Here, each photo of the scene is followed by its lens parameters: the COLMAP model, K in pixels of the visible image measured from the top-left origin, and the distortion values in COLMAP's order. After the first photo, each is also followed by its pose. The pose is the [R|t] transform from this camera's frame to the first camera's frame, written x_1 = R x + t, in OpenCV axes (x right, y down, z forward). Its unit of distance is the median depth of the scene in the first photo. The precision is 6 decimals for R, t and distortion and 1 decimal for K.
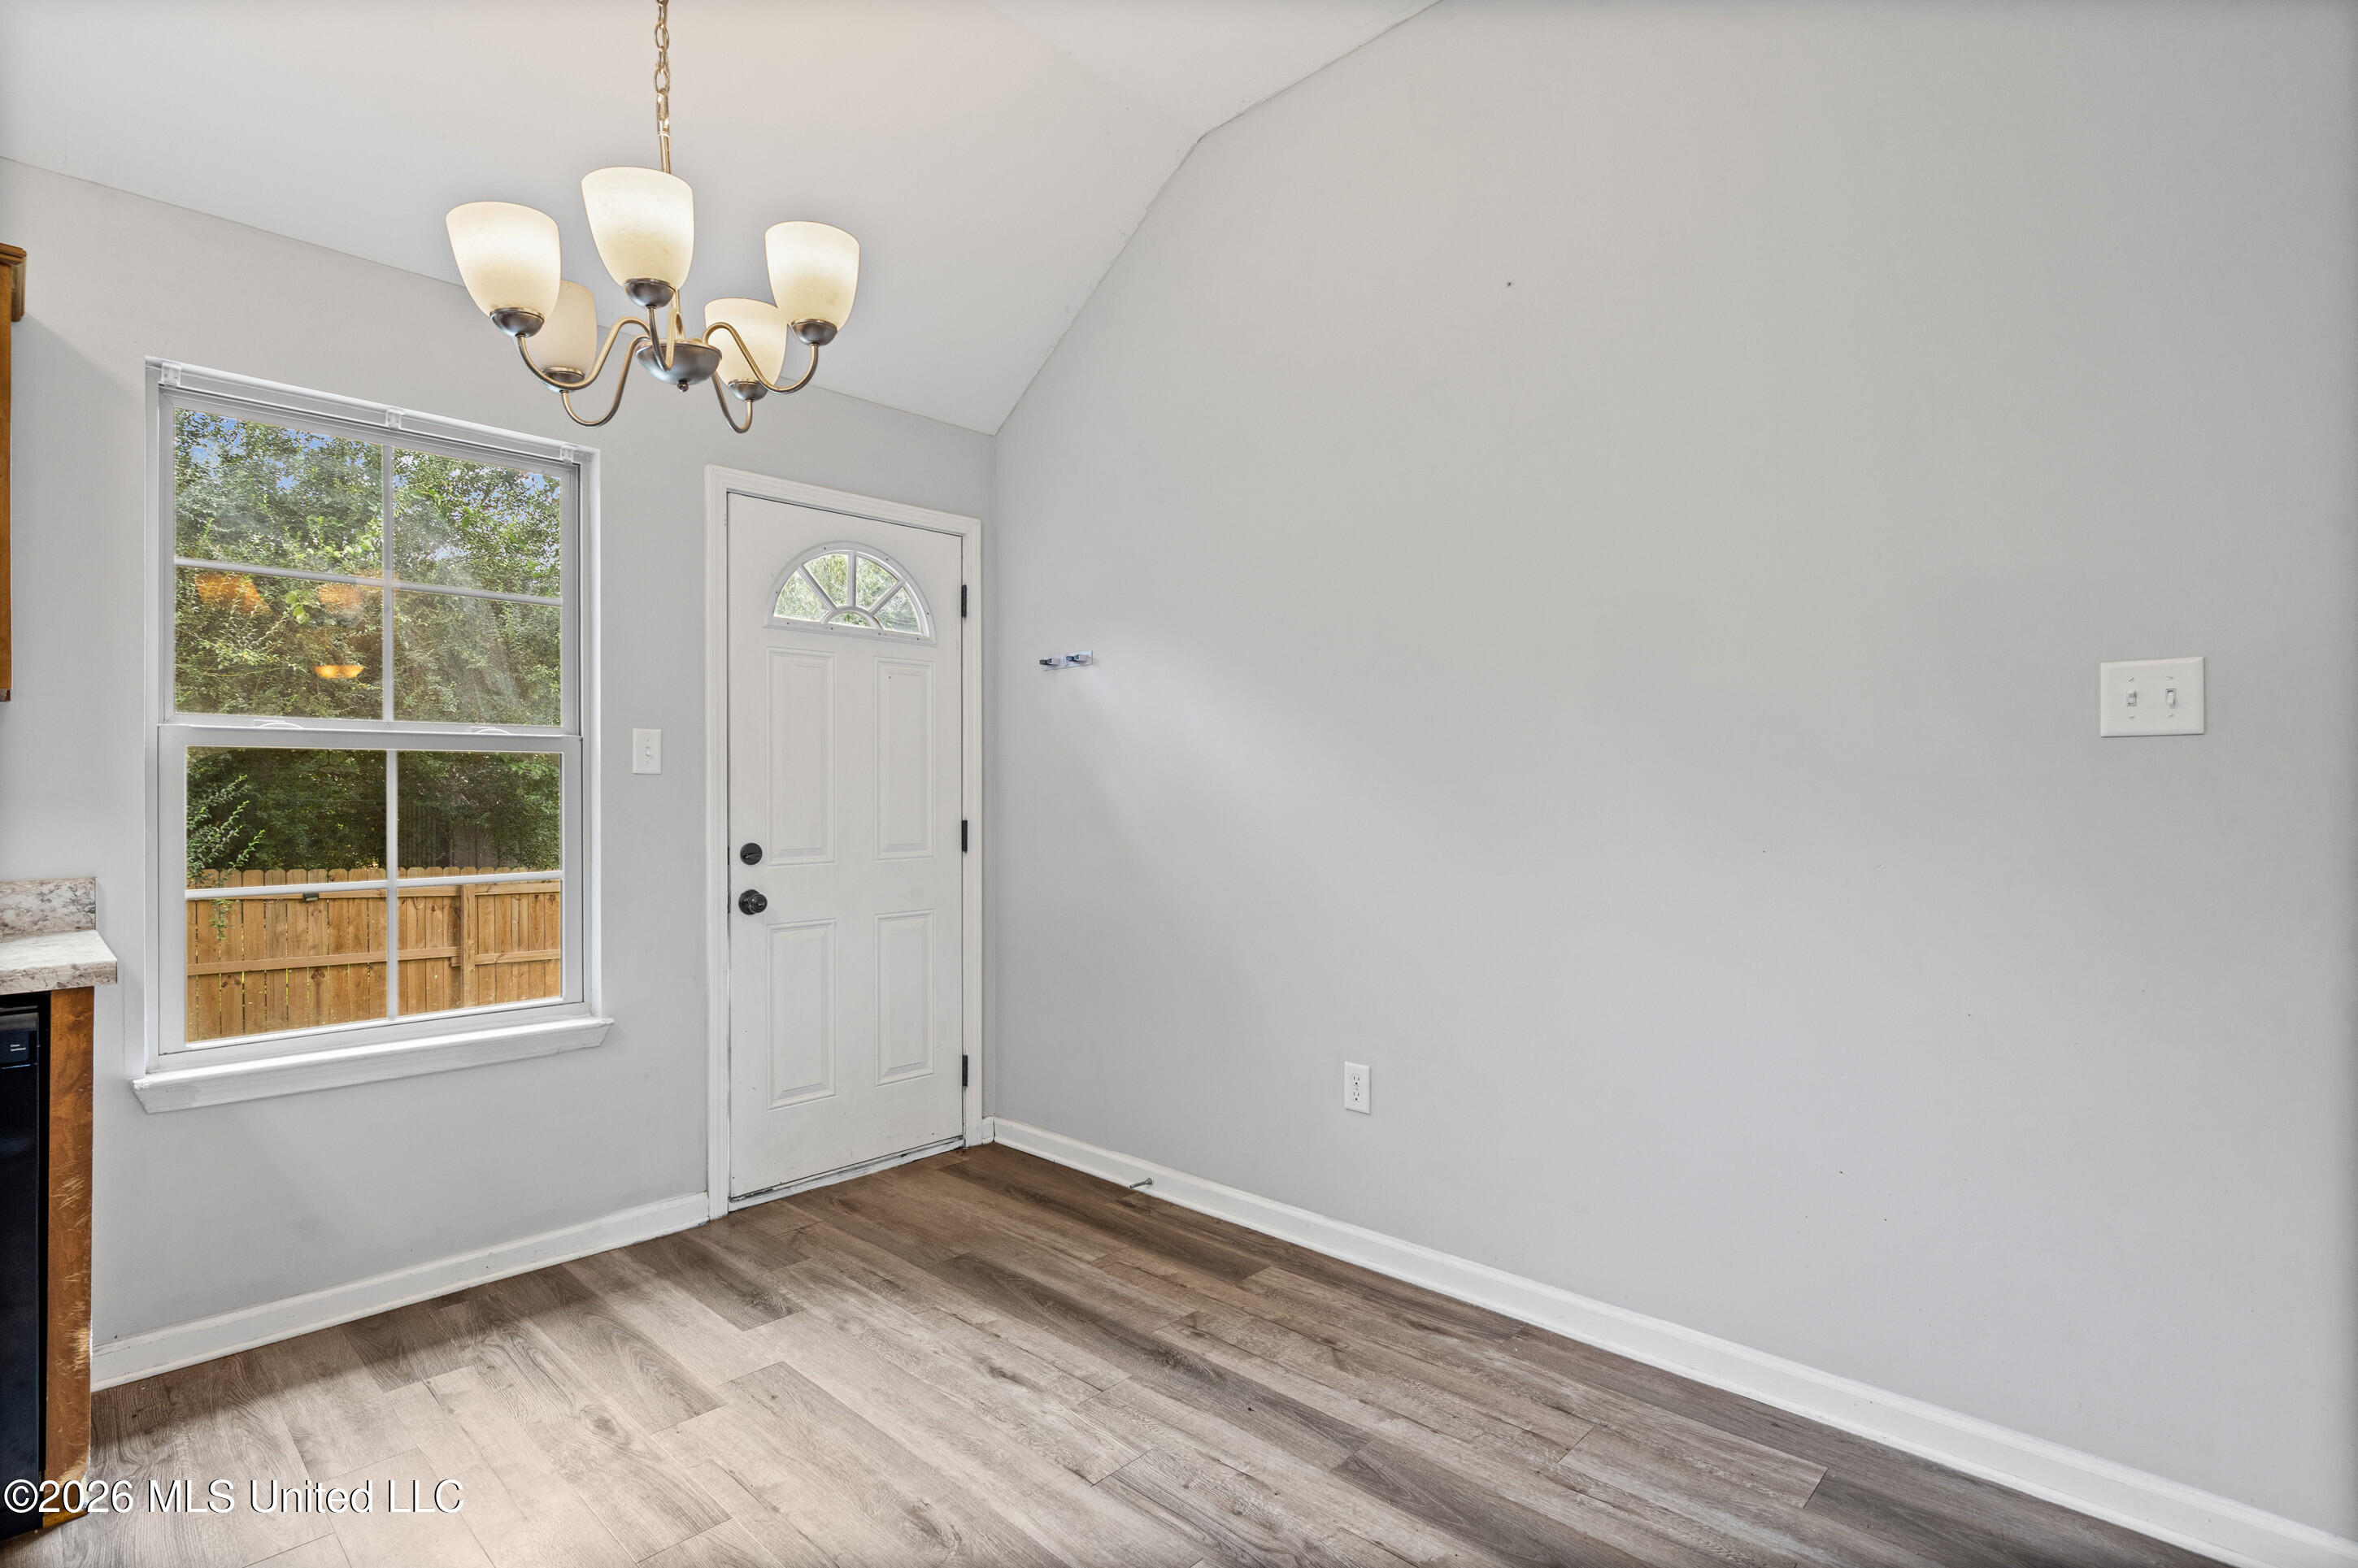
lens RADIAL K [[1126.3, 0, 1105.8], [0, 1126.3, 786.5], [0, 0, 1]] dist [-0.005420, -0.002307]
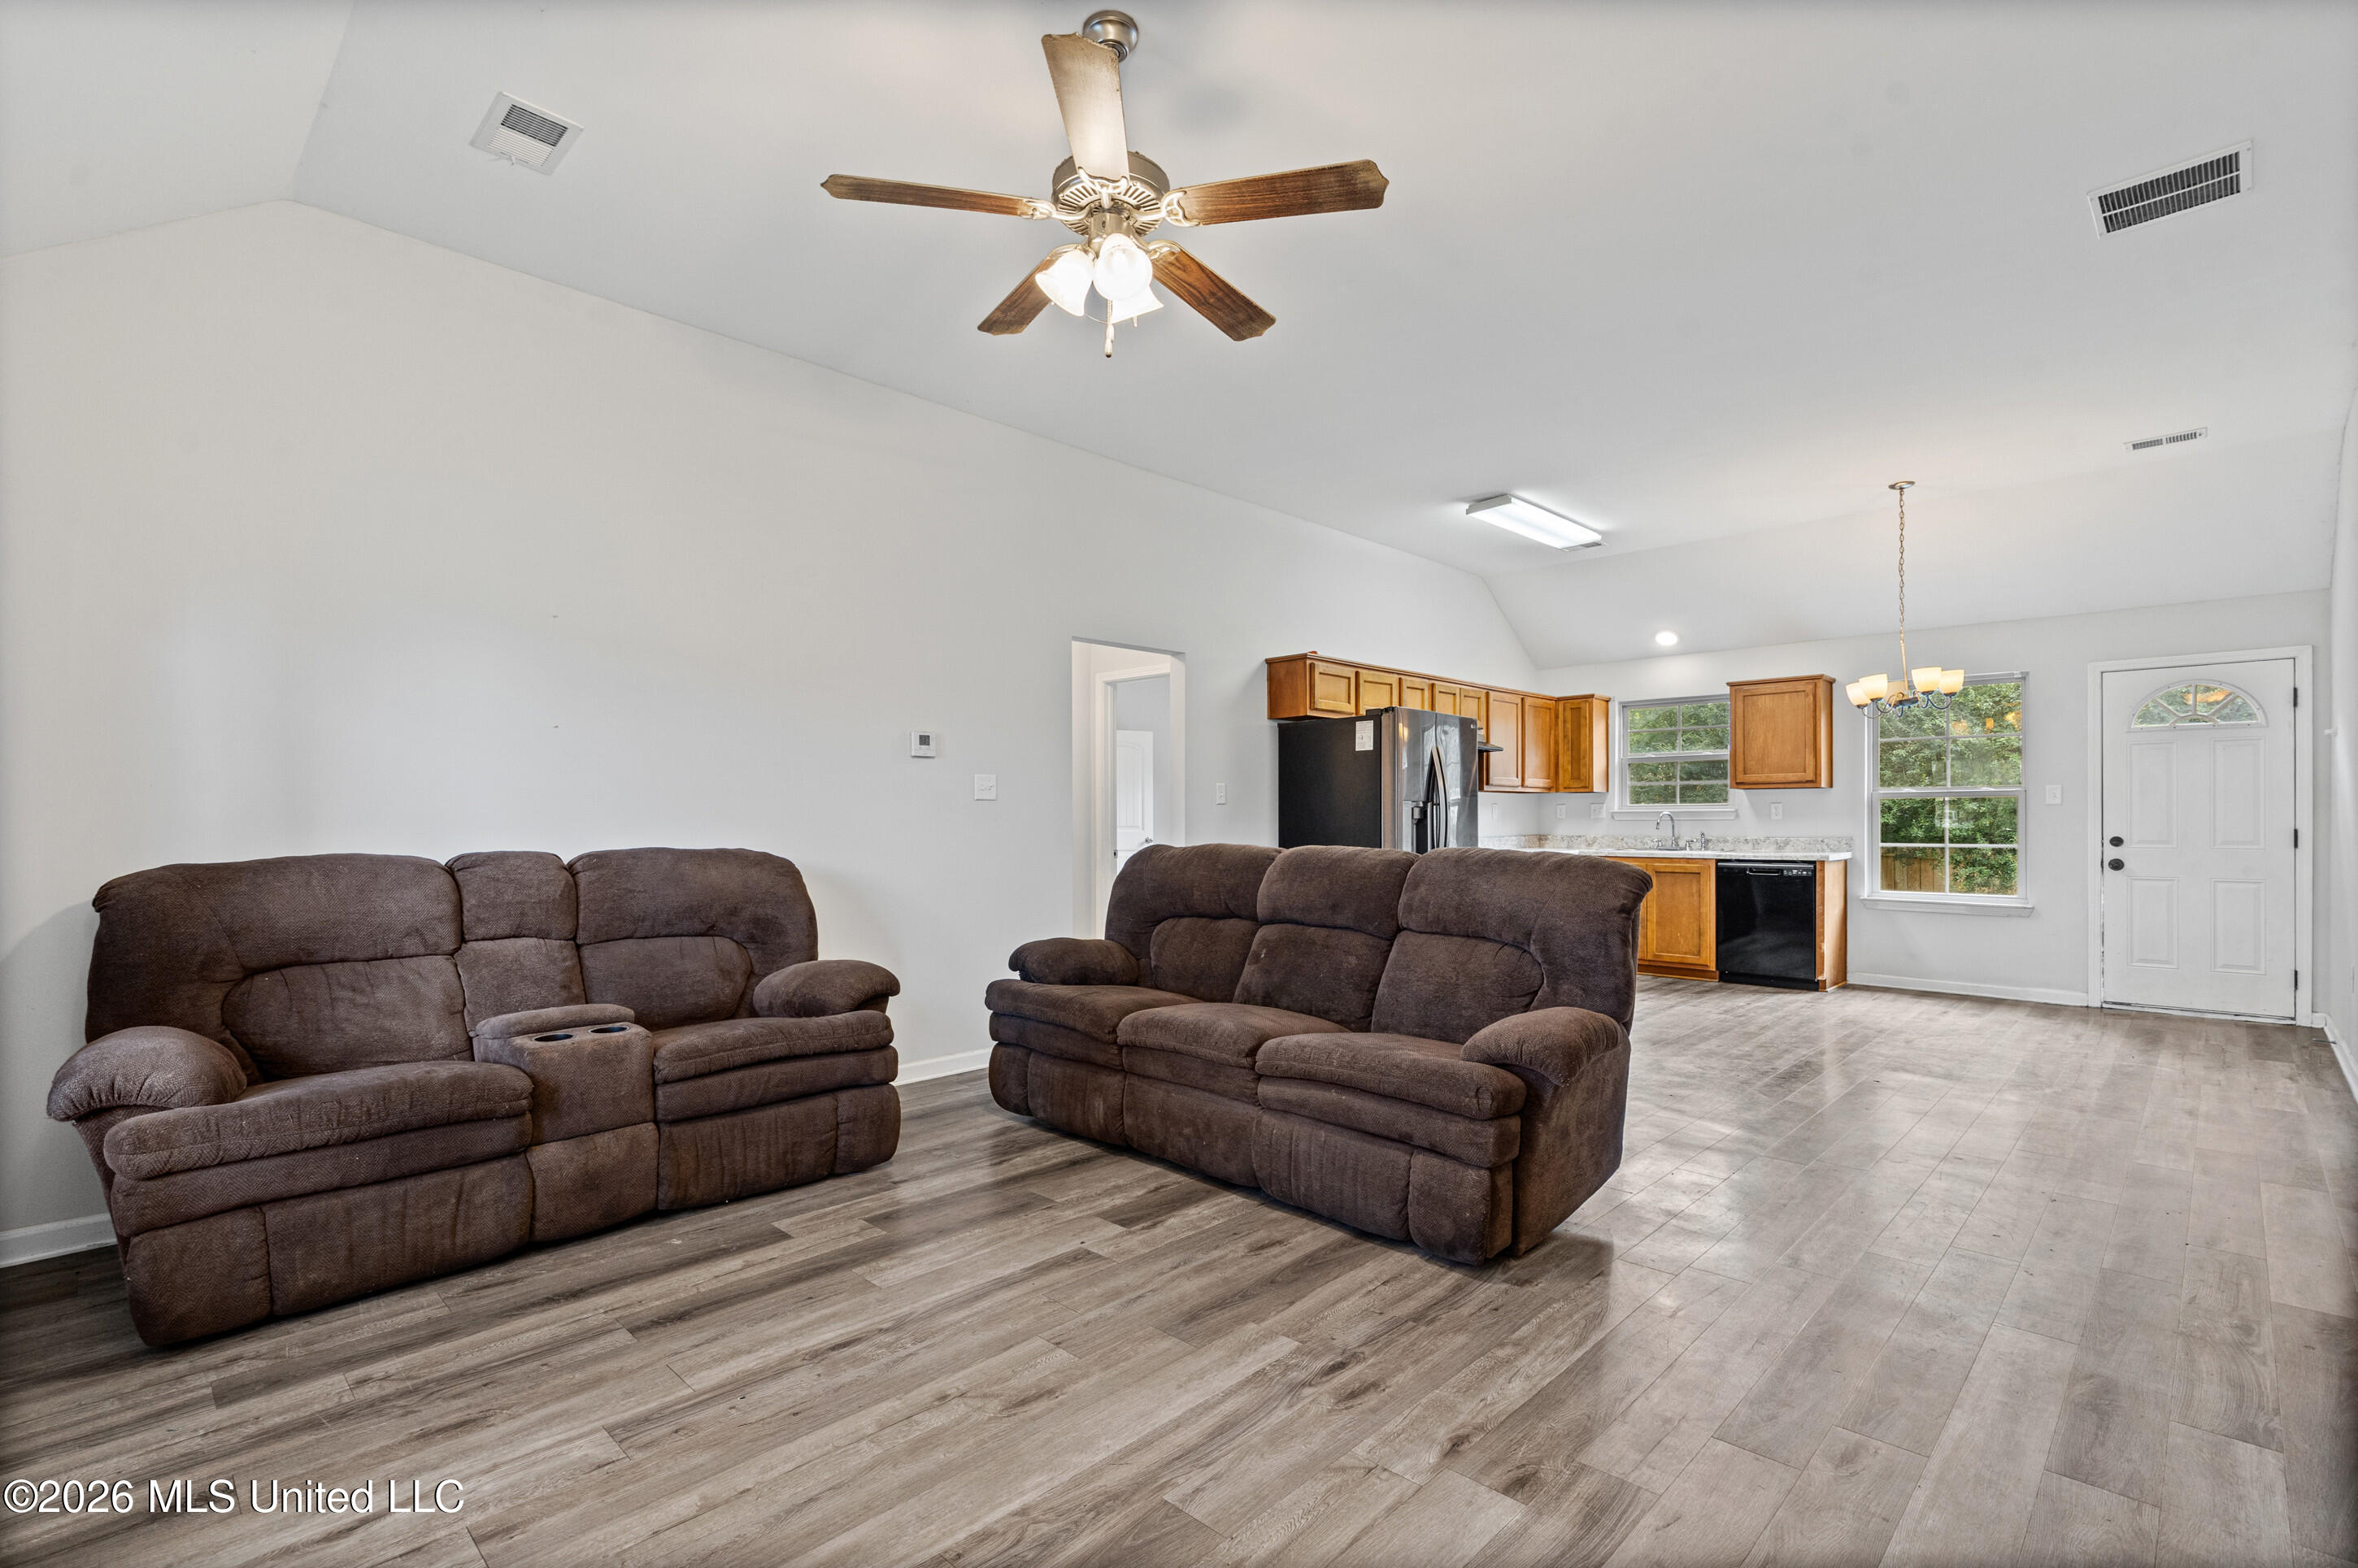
lens RADIAL K [[1067.3, 0, 1201.8], [0, 1067.3, 823.6], [0, 0, 1]] dist [-0.006646, 0.001613]
pose [[0.000284, 0.001620, -0.999999, 3.001931], [0.005781, 0.999982, 0.001621, 0.022307], [0.999983, -0.005781, 0.000274, -1.283413]]
